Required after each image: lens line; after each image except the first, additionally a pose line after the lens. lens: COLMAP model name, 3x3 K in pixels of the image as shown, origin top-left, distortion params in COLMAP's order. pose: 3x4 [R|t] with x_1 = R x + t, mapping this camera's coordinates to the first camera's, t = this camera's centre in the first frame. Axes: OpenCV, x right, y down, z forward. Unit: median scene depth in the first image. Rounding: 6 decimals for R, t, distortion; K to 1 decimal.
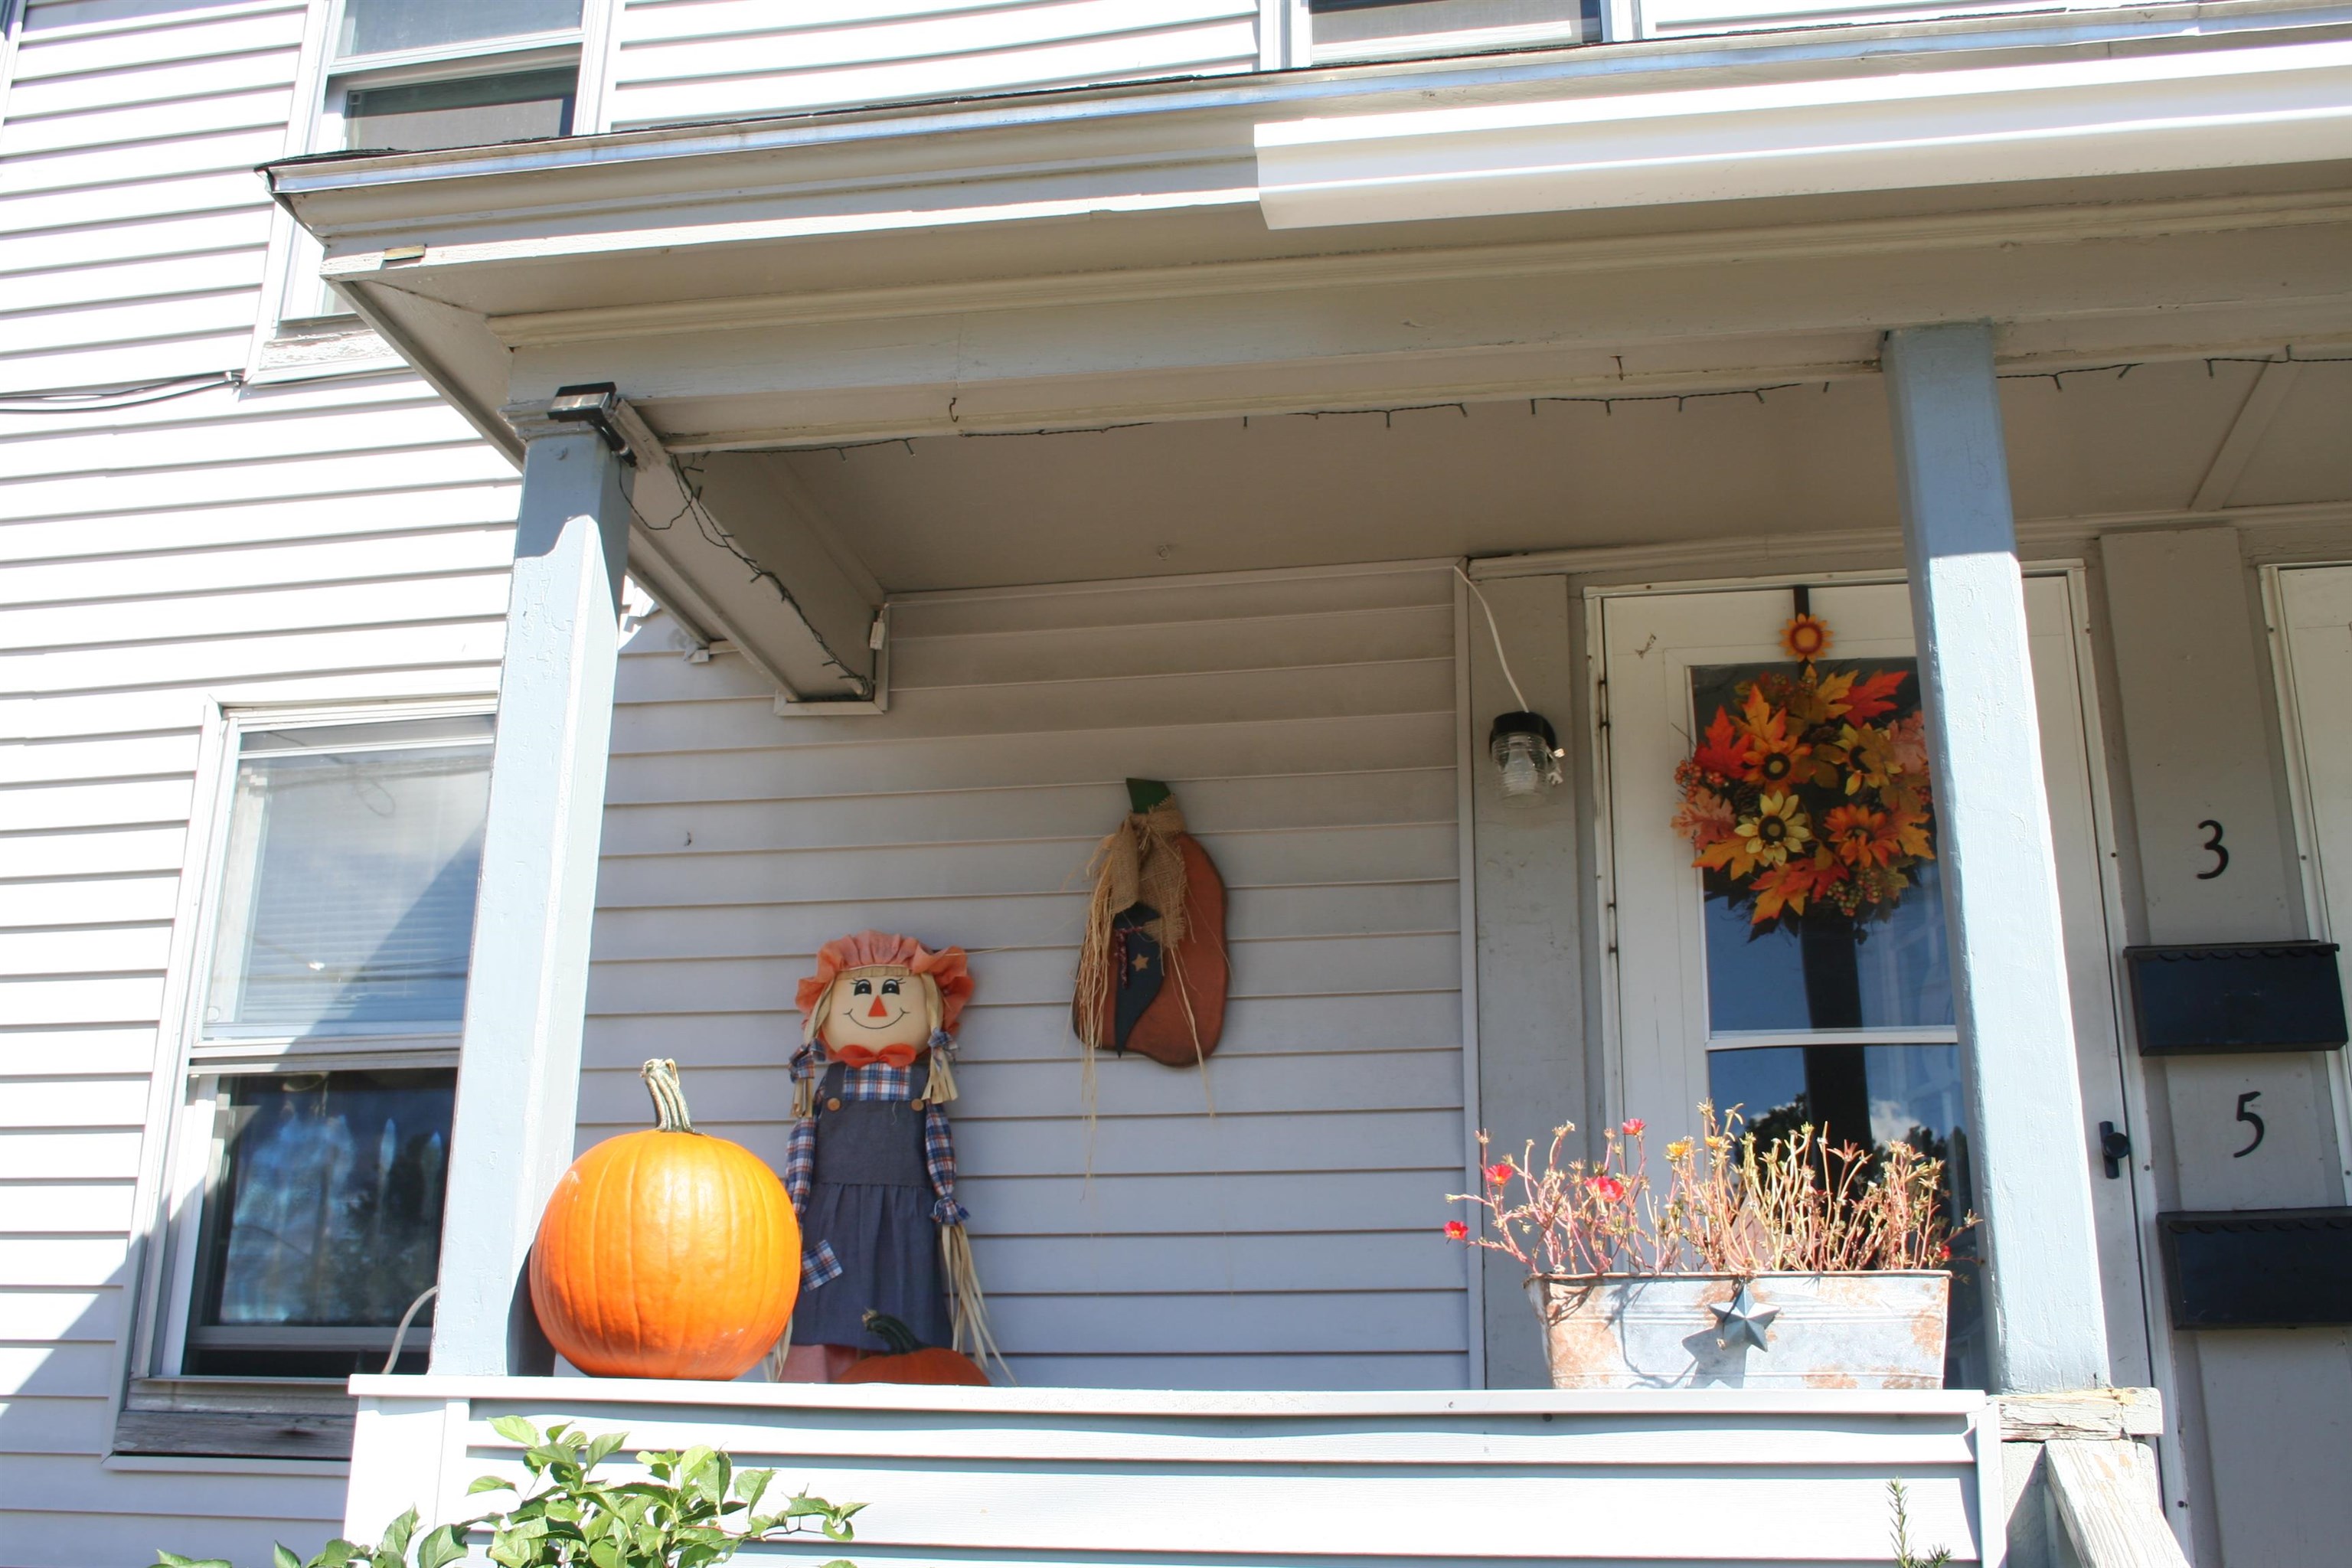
lens RADIAL K [[2316.4, 0, 1176.0], [0, 2316.4, 784.0], [0, 0, 1]] dist [-0.094654, -0.001097]
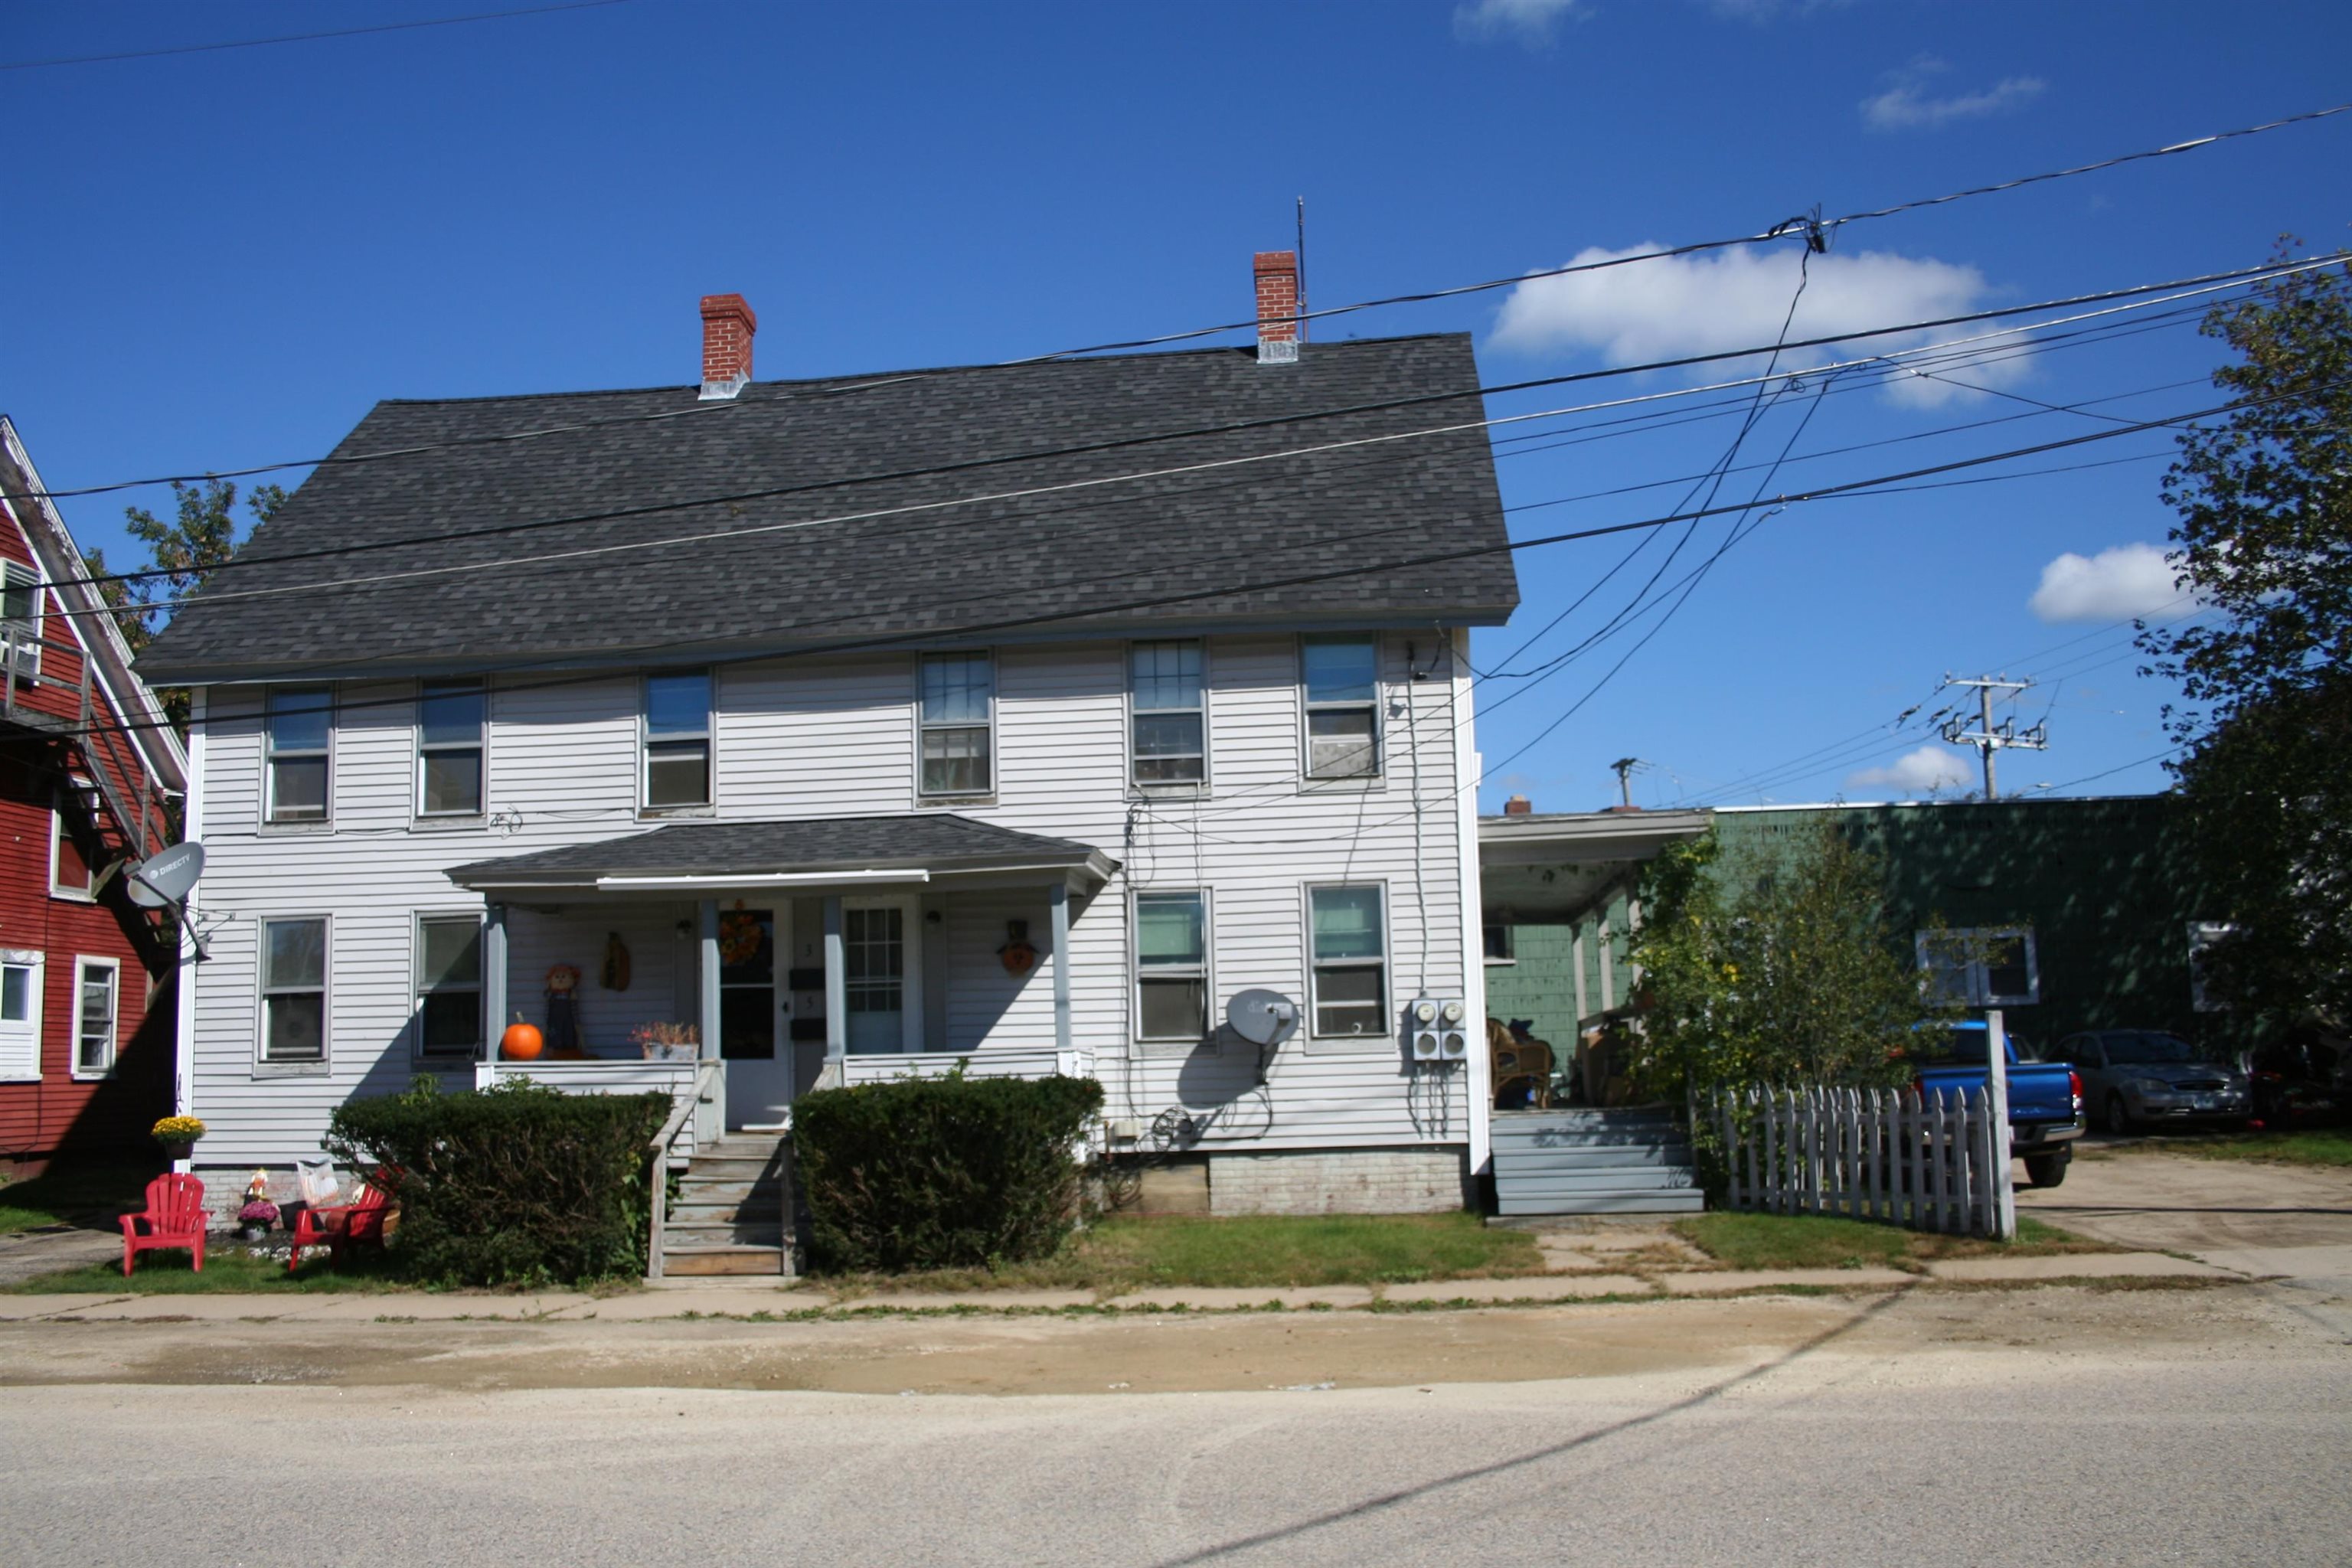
lens RADIAL K [[2103.5, 0, 1176.0], [0, 2103.5, 784.0], [0, 0, 1]] dist [-0.005706, -0.001635]
pose [[0.996178, -0.022795, 0.084319, 0.858122], [0.005739, 0.980341, 0.197226, -1.258574], [-0.087157, -0.195988, 0.976725, -3.639155]]
